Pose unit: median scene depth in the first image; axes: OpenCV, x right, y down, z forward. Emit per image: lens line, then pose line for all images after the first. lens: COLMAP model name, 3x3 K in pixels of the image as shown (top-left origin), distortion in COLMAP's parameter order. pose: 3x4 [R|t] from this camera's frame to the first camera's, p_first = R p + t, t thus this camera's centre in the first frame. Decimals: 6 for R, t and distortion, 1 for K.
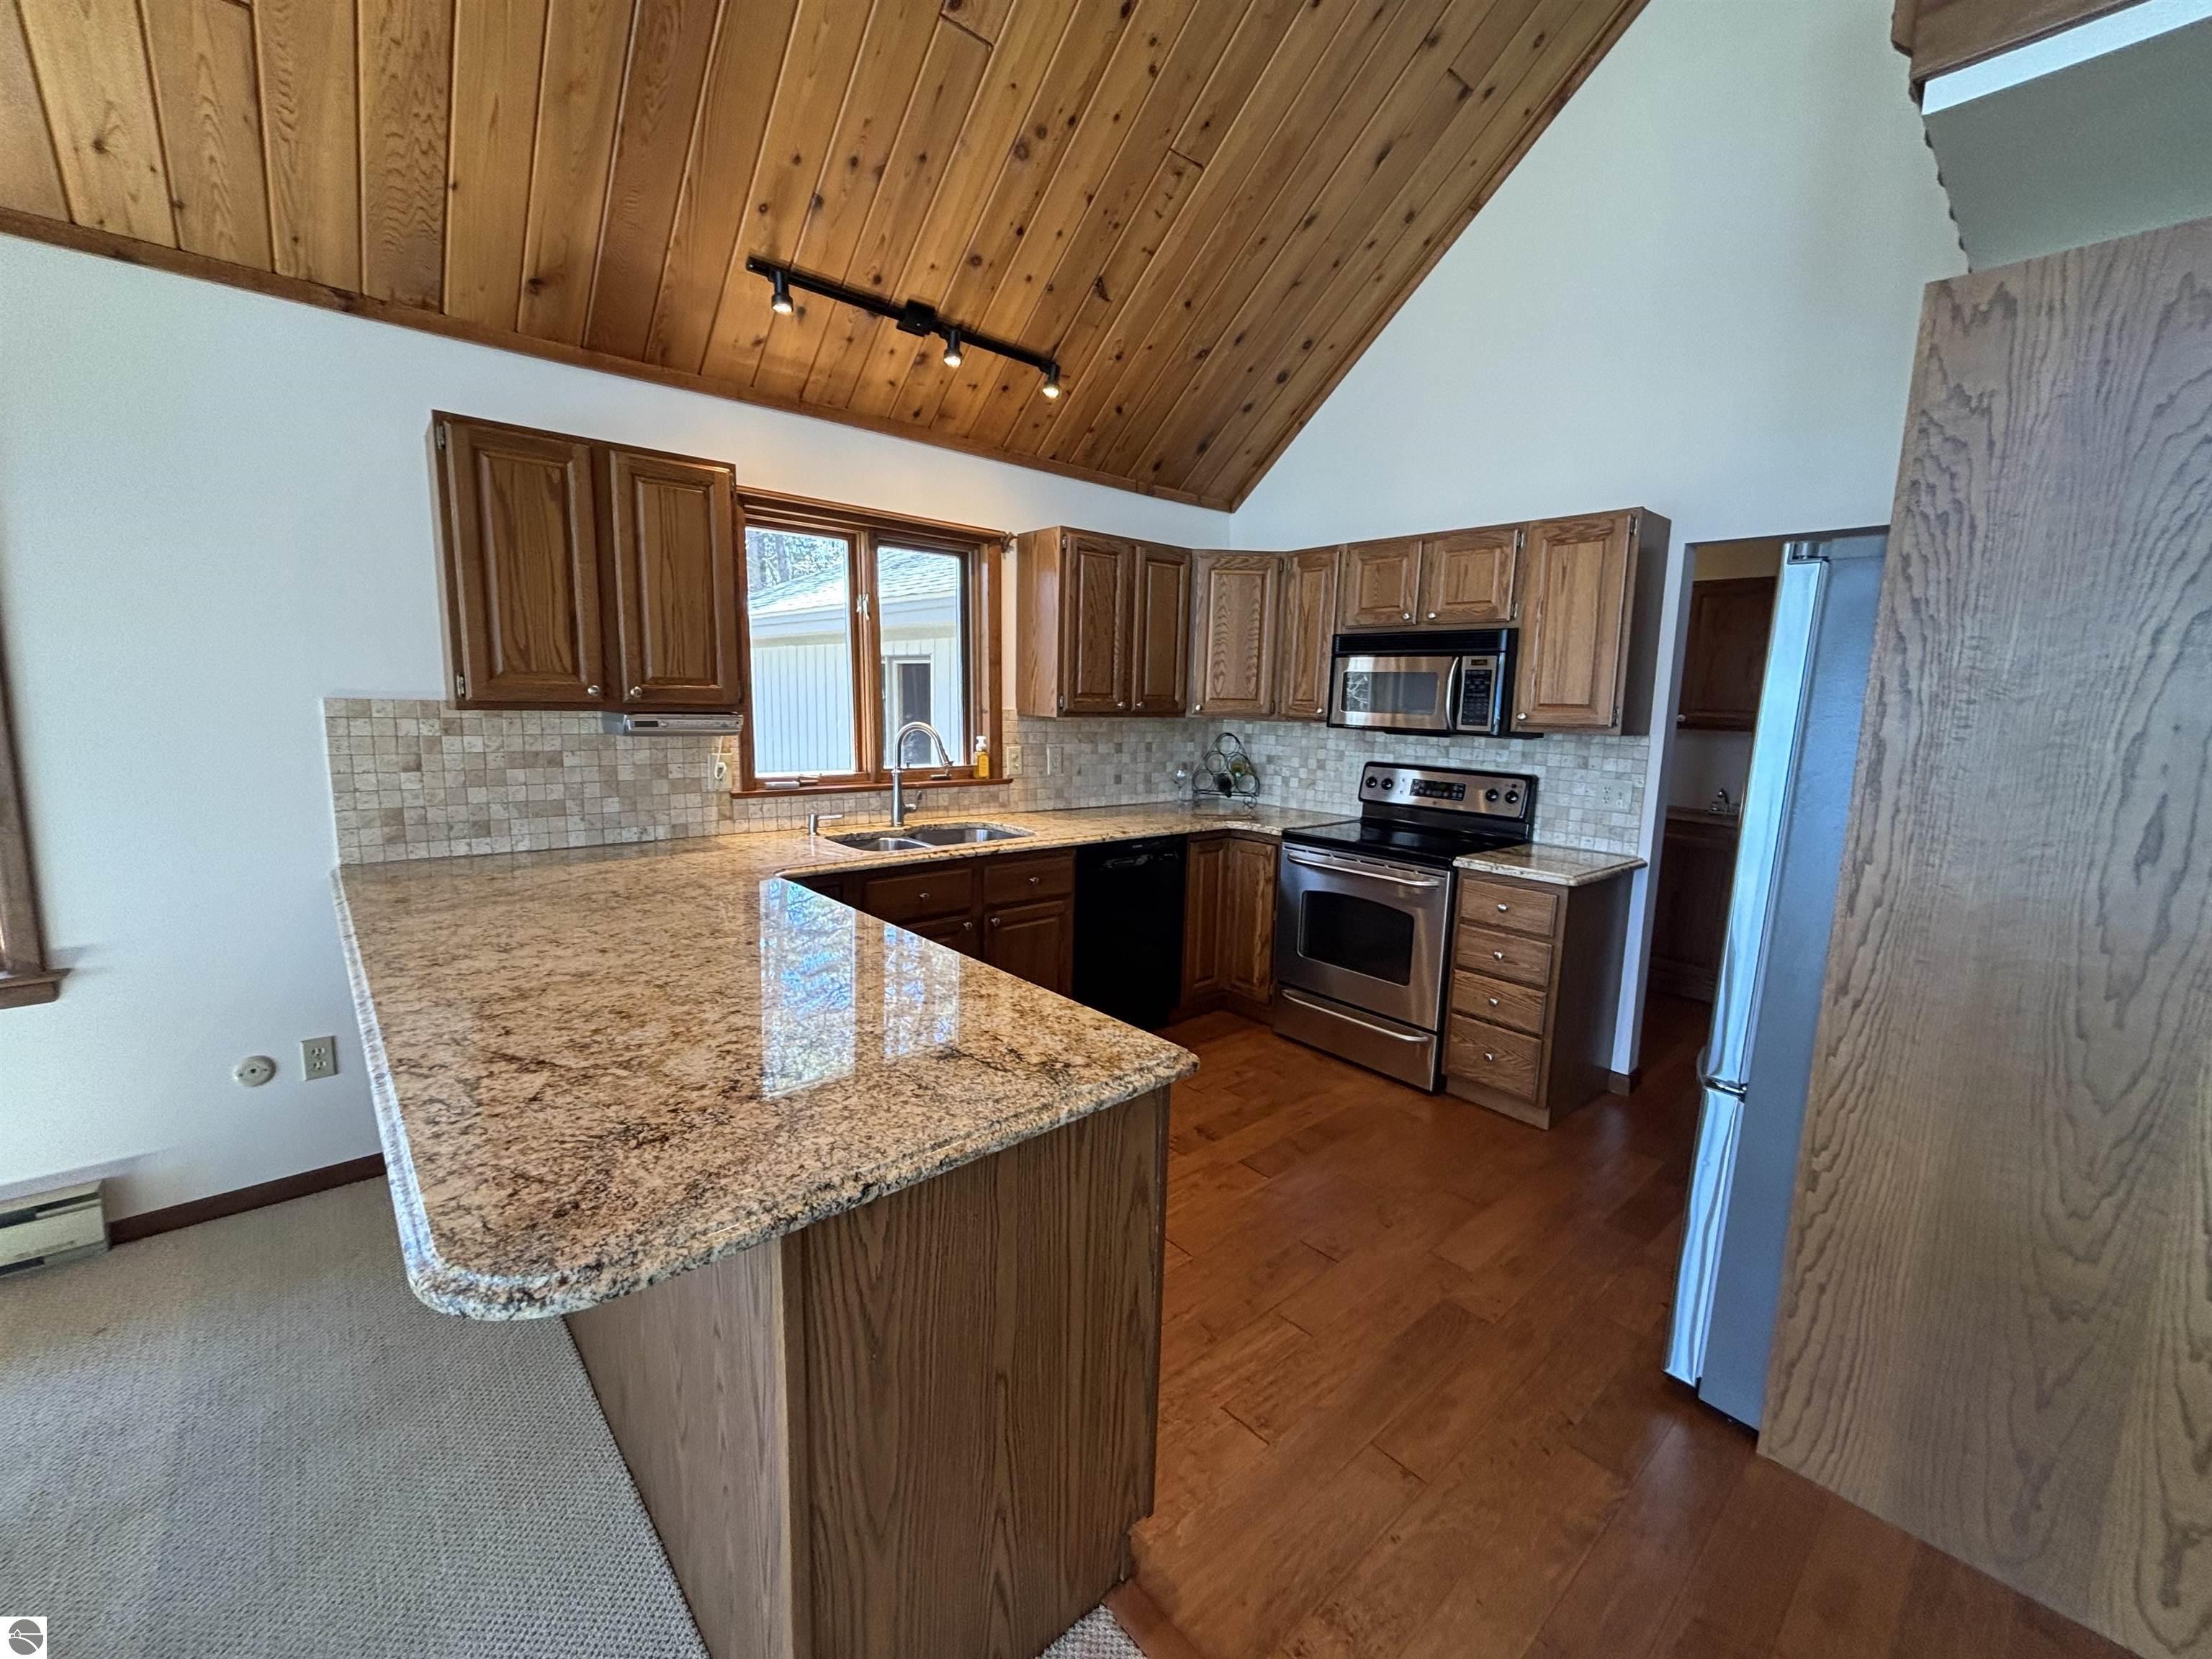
lens RADIAL K [[890.3, 0, 1096.3], [0, 890.3, 832.3], [0, 0, 1]] dist [0.019737, 0.000057]
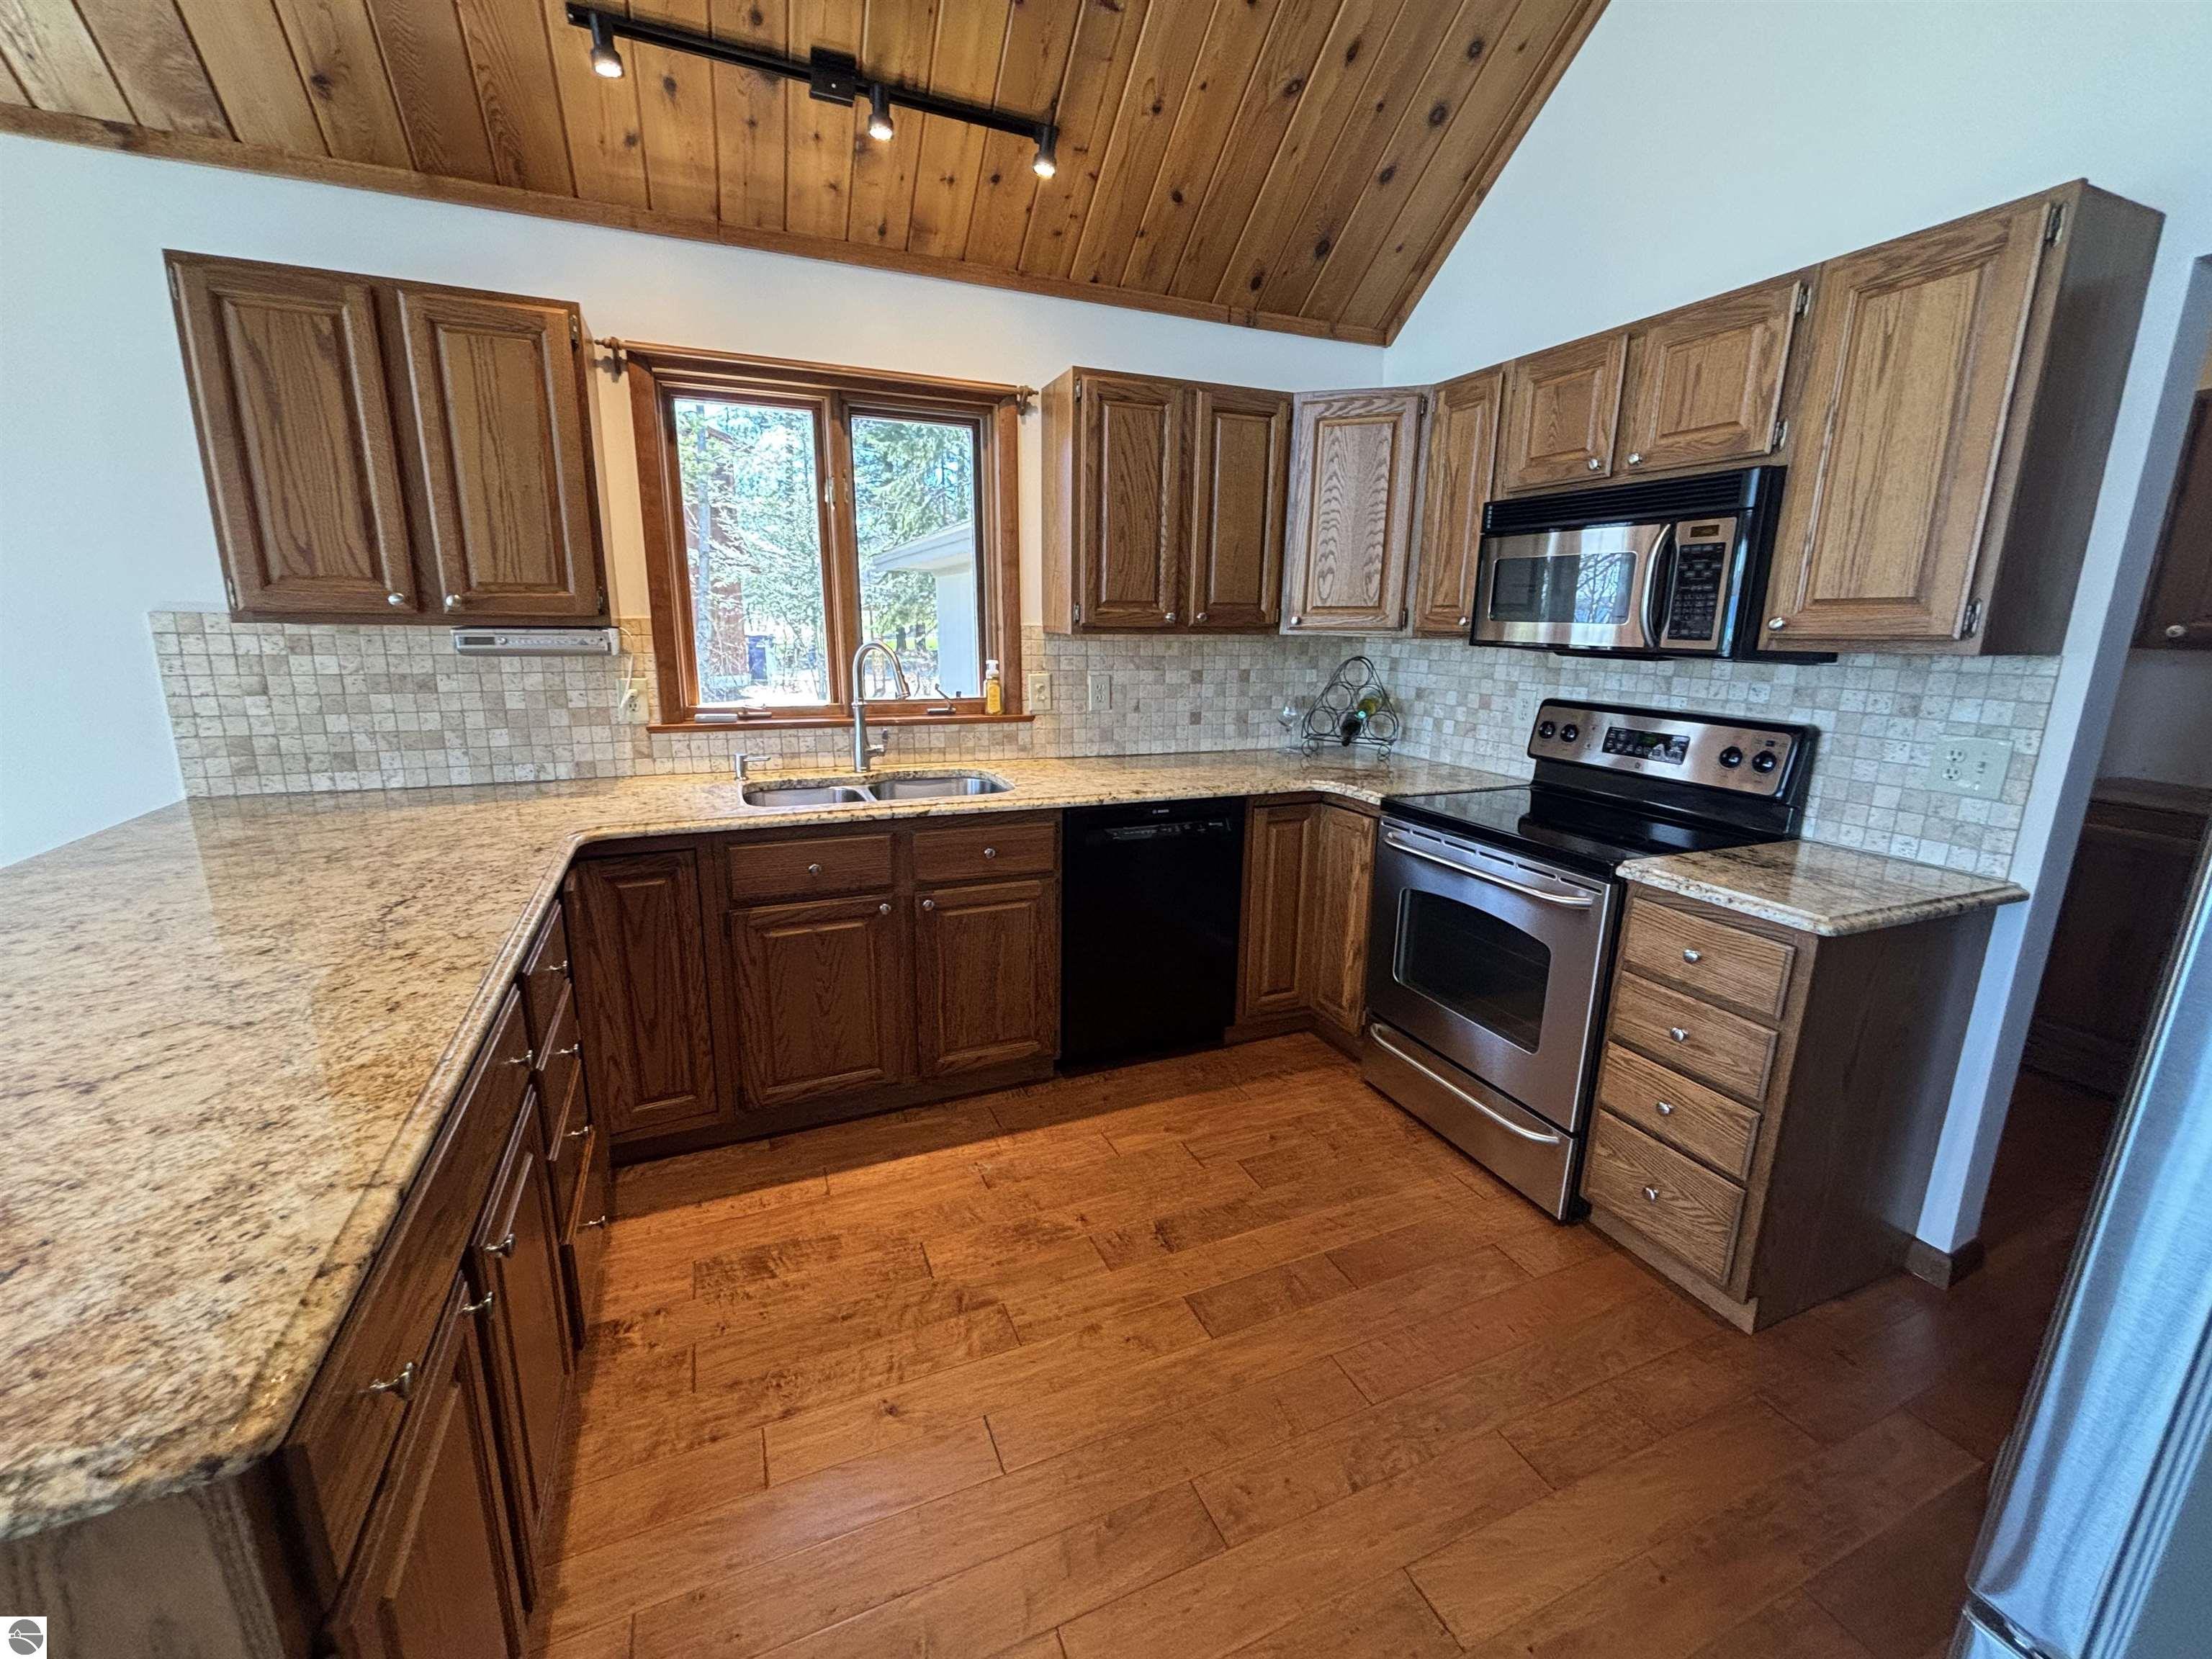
lens RADIAL K [[901.3, 0, 1094.7], [0, 901.3, 827.8], [0, 0, 1]] dist [-0.000627, 0.005757]
pose [[0.951268, 0.056814, -0.303085, 0.229650], [-0.036098, 0.996640, 0.073524, -0.024137], [0.306244, -0.059000, 0.950123, 0.293467]]
